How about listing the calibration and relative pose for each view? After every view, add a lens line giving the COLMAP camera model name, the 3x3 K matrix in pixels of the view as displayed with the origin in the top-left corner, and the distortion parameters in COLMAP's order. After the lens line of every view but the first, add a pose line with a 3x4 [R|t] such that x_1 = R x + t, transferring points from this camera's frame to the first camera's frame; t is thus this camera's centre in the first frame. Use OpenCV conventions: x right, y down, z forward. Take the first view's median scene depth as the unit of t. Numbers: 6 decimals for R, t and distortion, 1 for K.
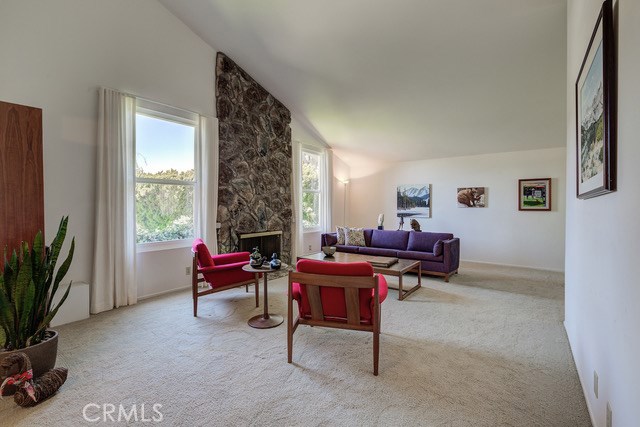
lens RADIAL K [[294.2, 0, 321.0], [0, 294.2, 208.6], [0, 0, 1]] dist [-0.000341, 0.001380]
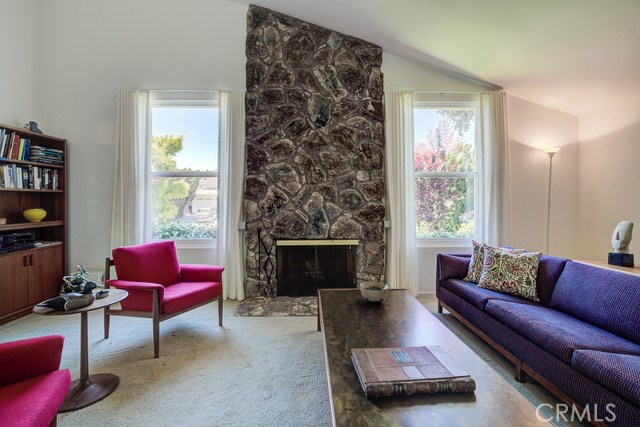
lens RADIAL K [[294.2, 0, 324.9], [0, 294.2, 198.8], [0, 0, 1]] dist [-0.000341, 0.001380]
pose [[0.602964, -0.009448, -0.797712, 0.351206], [-0.006132, 0.999845, -0.016477, -0.002026], [0.797745, 0.014827, 0.602813, 0.608800]]
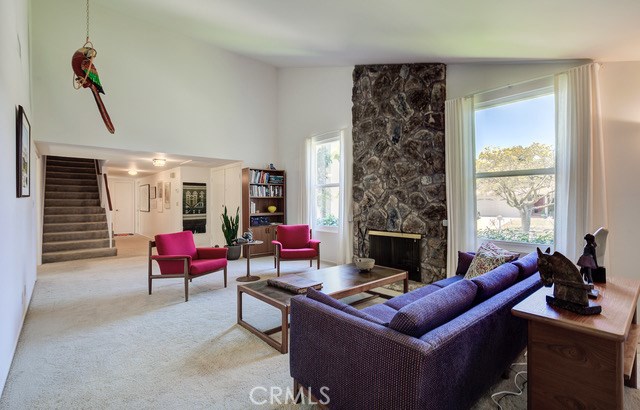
lens RADIAL K [[307.9, 0, 320.5], [0, 307.9, 201.9], [0, 0, 1]] dist [-0.000548, -0.000205]
pose [[-0.232122, 0.000593, -0.972686, 0.735273], [-0.005110, 0.999985, 0.001829, -0.009019], [0.972673, 0.005395, -0.232116, 1.007628]]
